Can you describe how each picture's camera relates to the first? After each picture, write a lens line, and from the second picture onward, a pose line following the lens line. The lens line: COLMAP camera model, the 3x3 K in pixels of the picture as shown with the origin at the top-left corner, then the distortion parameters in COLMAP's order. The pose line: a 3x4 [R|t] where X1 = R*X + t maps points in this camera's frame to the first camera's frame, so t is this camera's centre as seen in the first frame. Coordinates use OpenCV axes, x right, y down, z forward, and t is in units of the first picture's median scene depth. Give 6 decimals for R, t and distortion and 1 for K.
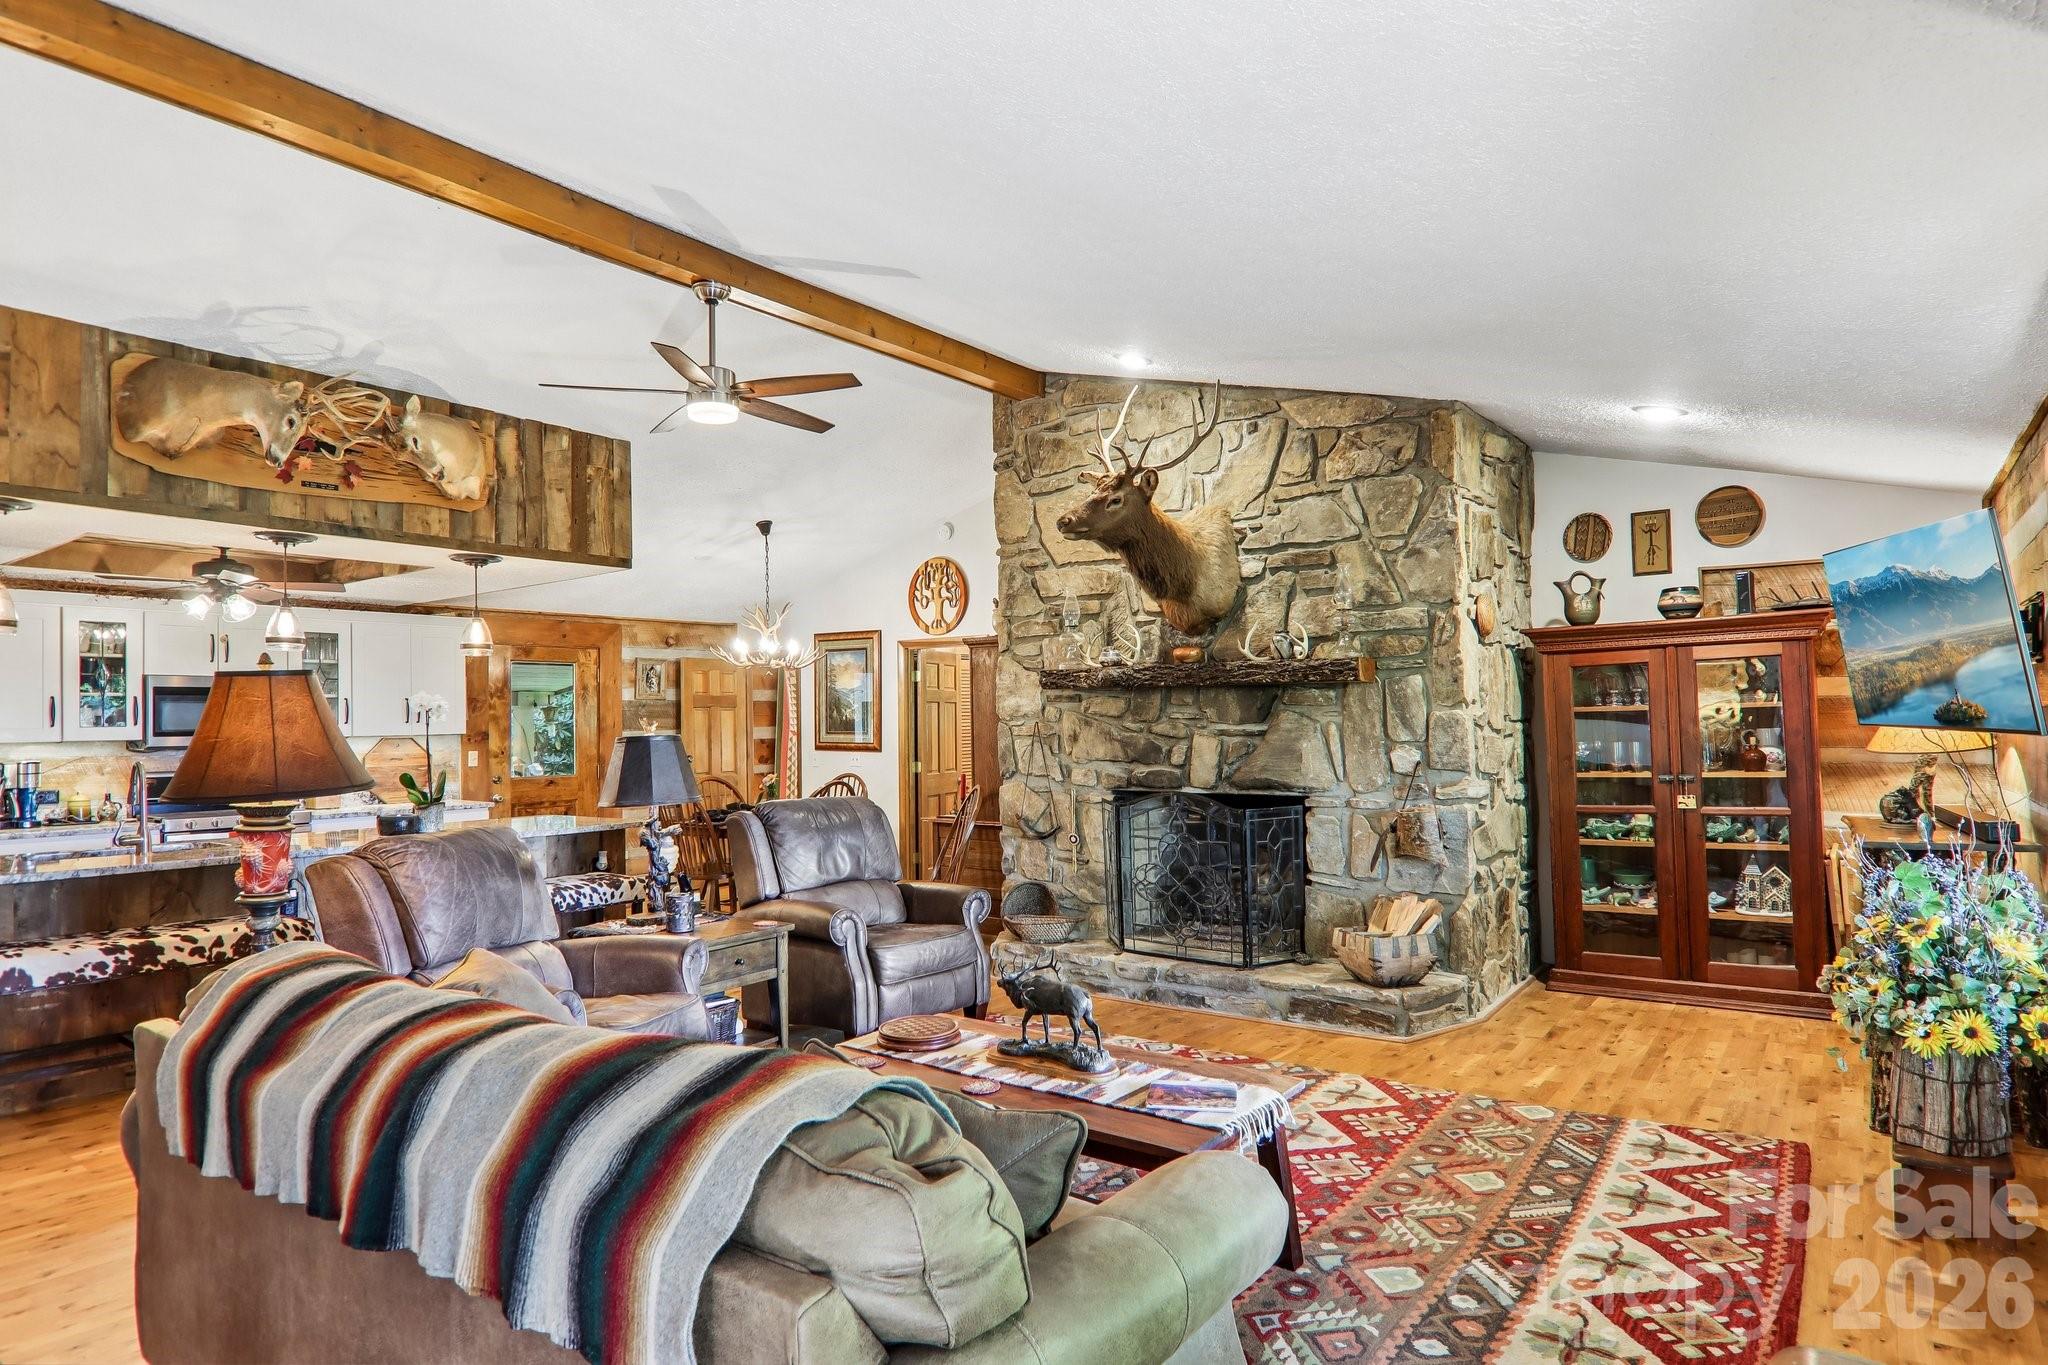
lens RADIAL K [[1139.4, 0, 1036.5], [0, 1139.4, 703.0], [0, 0, 1]] dist [-0.003918, -0.014321]
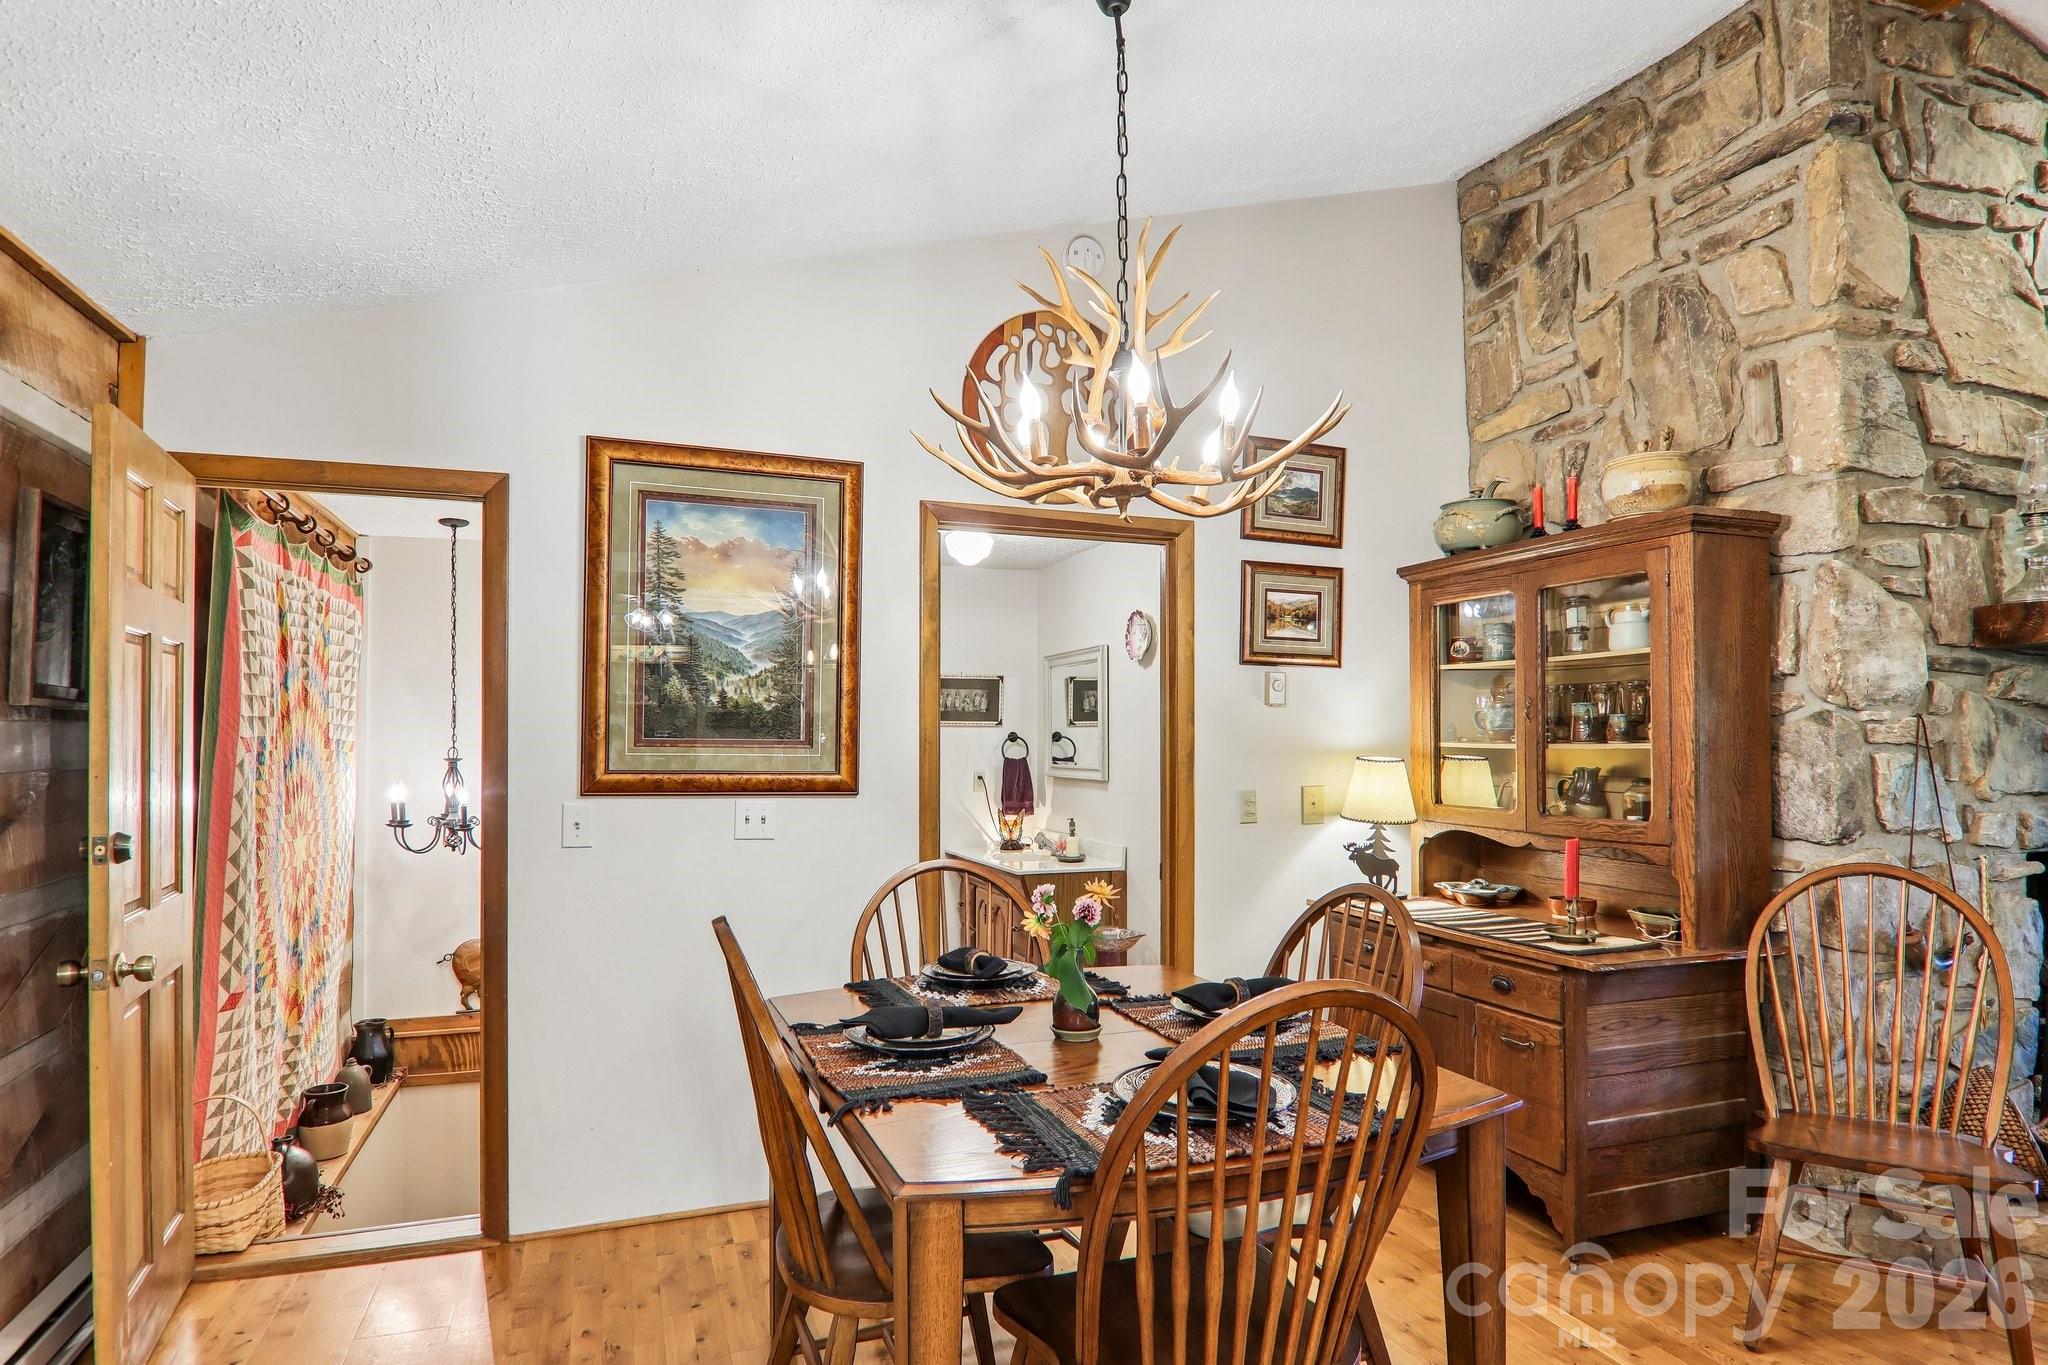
lens RADIAL K [[1139.4, 0, 1021.3], [0, 1139.4, 734.2], [0, 0, 1]] dist [-0.003918, -0.014321]
pose [[0.558299, 0.019369, 0.829414, -0.600369], [-0.019684, 0.999755, -0.010097, 0.038043], [-0.829406, -0.010690, 0.558544, 1.097995]]
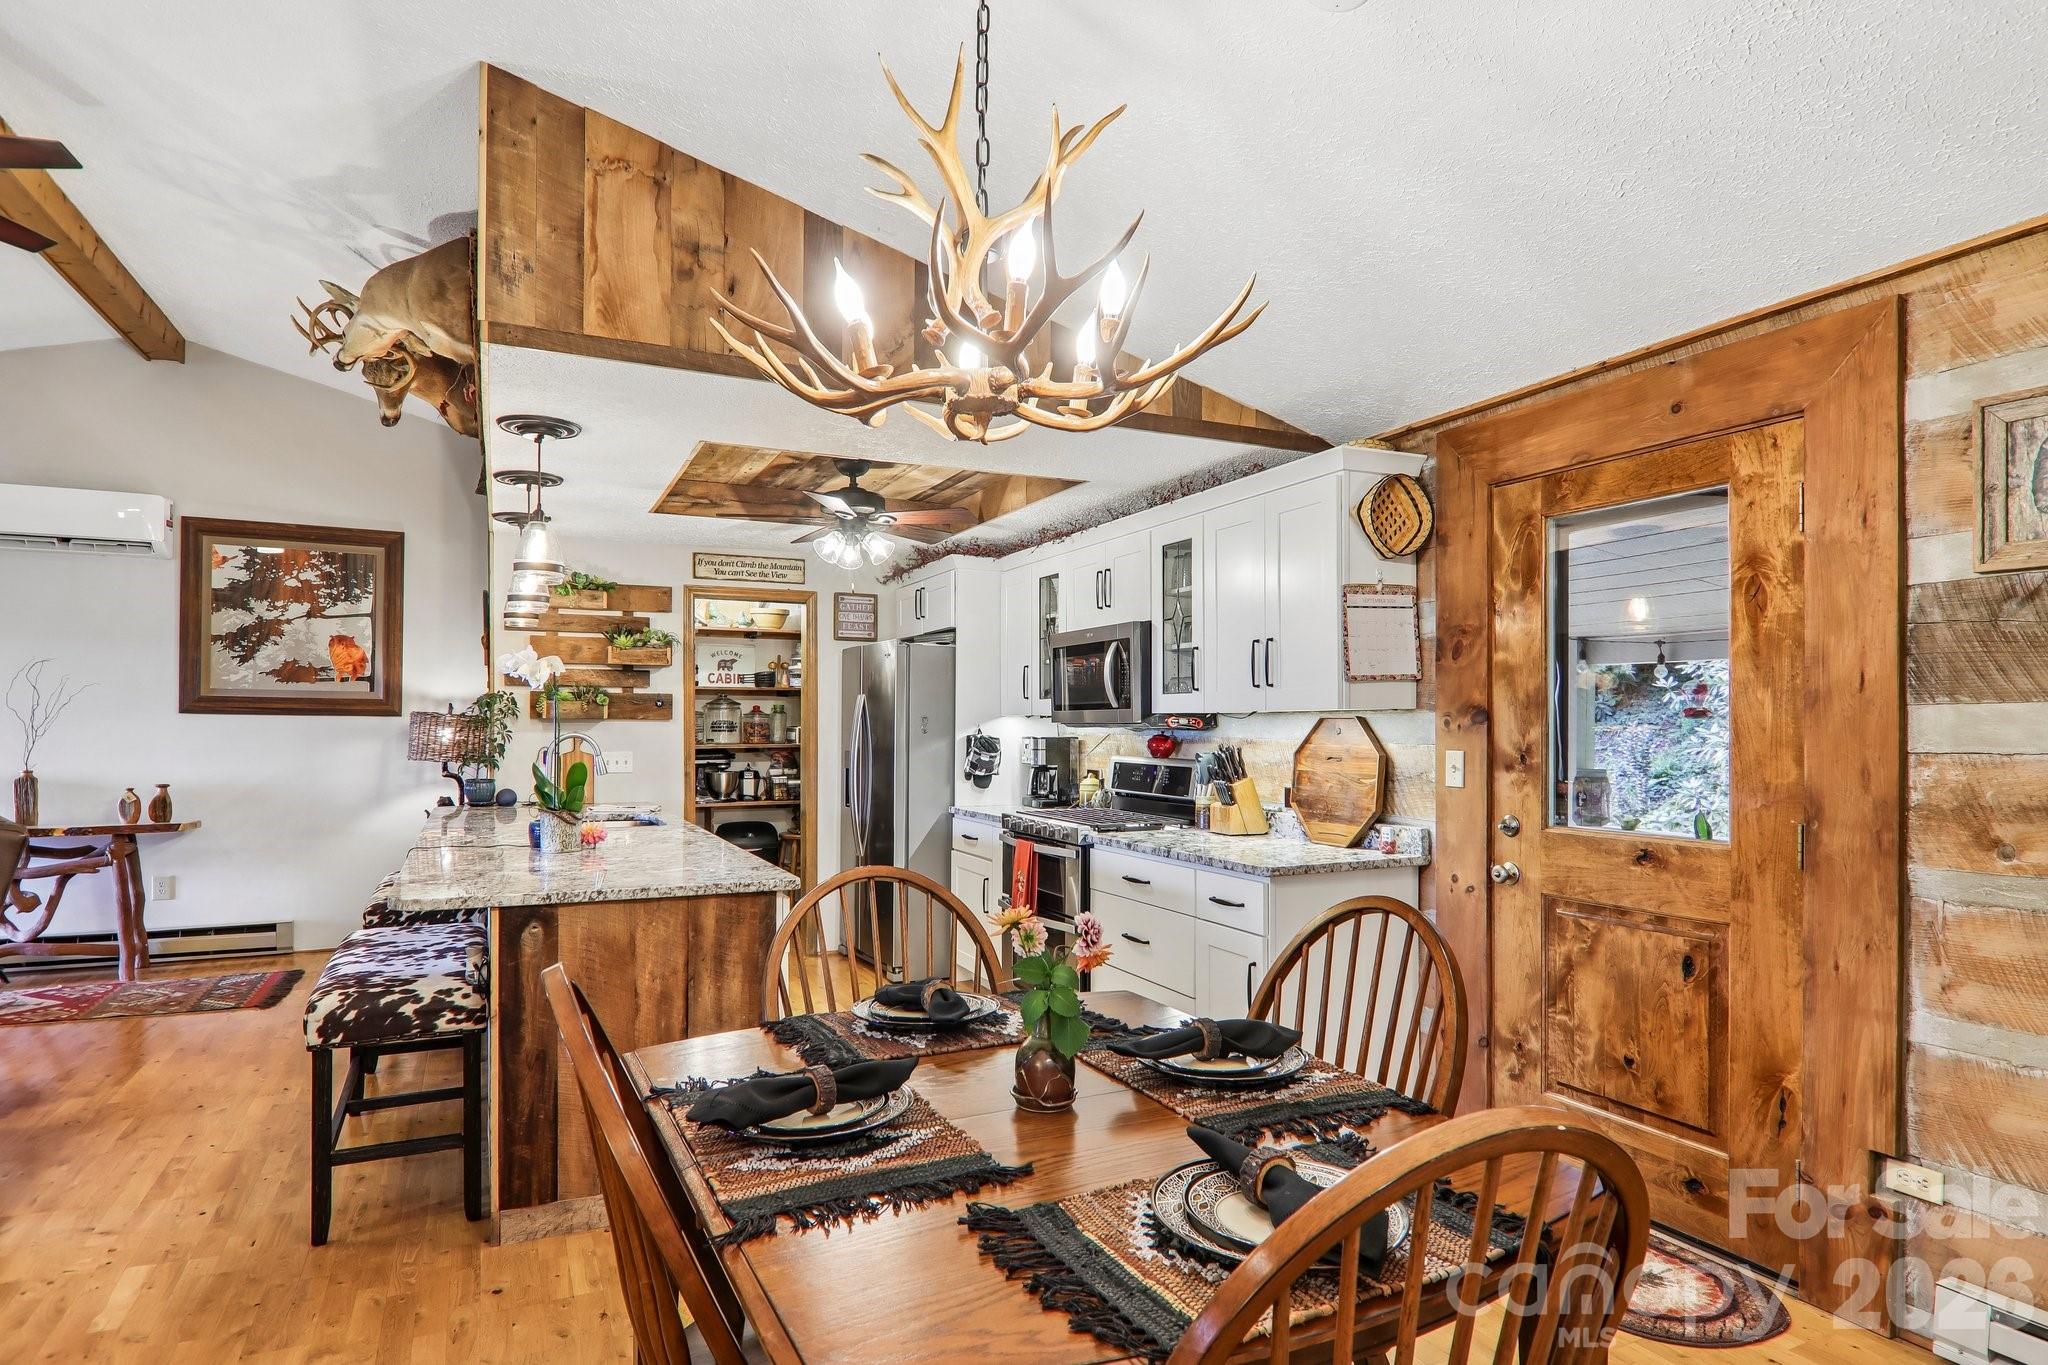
lens RADIAL K [[1139.4, 0, 1031.8], [0, 1139.4, 726.4], [0, 0, 1]] dist [-0.003918, -0.014321]
pose [[-0.472620, 0.017006, -0.881102, -0.062277], [0.020370, 0.999757, 0.008370, 0.034803], [0.881031, -0.013992, -0.472852, 1.400287]]
